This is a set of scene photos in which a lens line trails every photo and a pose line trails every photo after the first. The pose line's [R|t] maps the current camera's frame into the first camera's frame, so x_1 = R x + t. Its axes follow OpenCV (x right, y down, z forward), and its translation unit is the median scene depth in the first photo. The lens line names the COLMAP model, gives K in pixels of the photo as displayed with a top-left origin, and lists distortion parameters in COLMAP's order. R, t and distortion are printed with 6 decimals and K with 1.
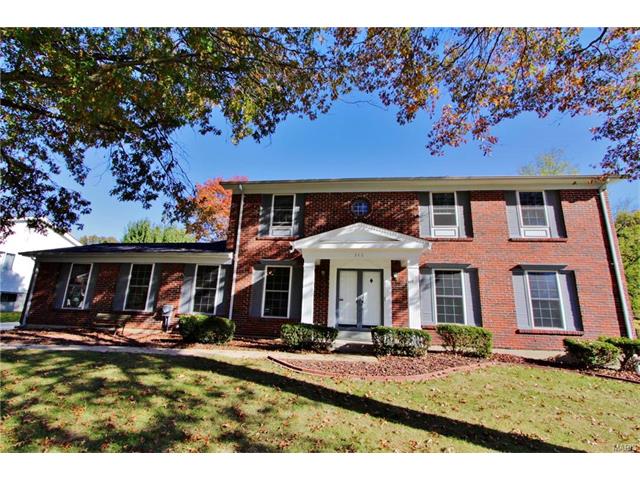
lens RADIAL K [[294.2, 0, 320.0], [0, 294.2, 240.0], [0, 0, 1]] dist [-0.019990, 0.003949]
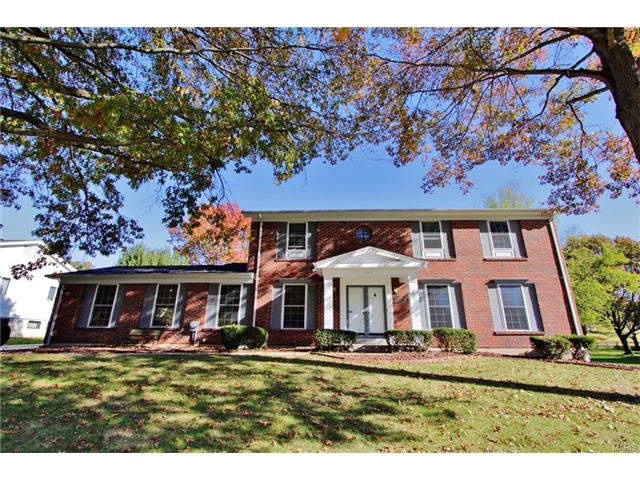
lens RADIAL K [[296.9, 0, 320.0], [0, 296.9, 240.0], [0, 0, 1]] dist [-0.018917, 0.002075]
pose [[0.995958, -0.000102, 0.089817, -0.160247], [0.007601, 0.996508, -0.083147, 0.014842], [-0.089495, 0.083494, 0.992481, -0.192666]]
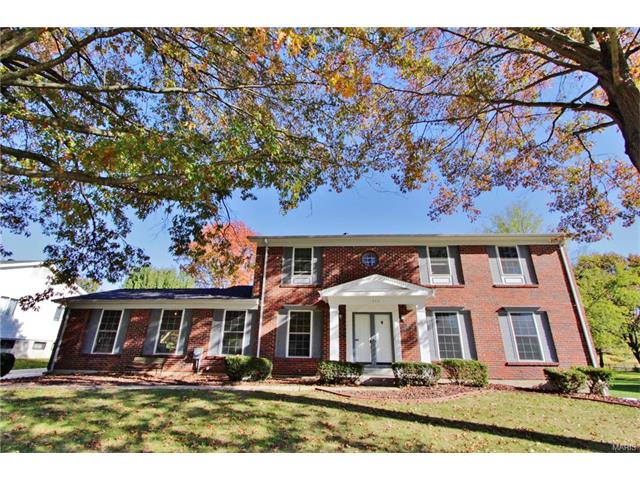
lens RADIAL K [[296.9, 0, 320.0], [0, 296.9, 240.0], [0, 0, 1]] dist [-0.018917, 0.002075]
pose [[0.997594, 0.004192, 0.069204, -0.158069], [0.005002, 0.991217, -0.132153, -0.032723], [-0.069151, 0.132181, 0.988811, -0.190346]]
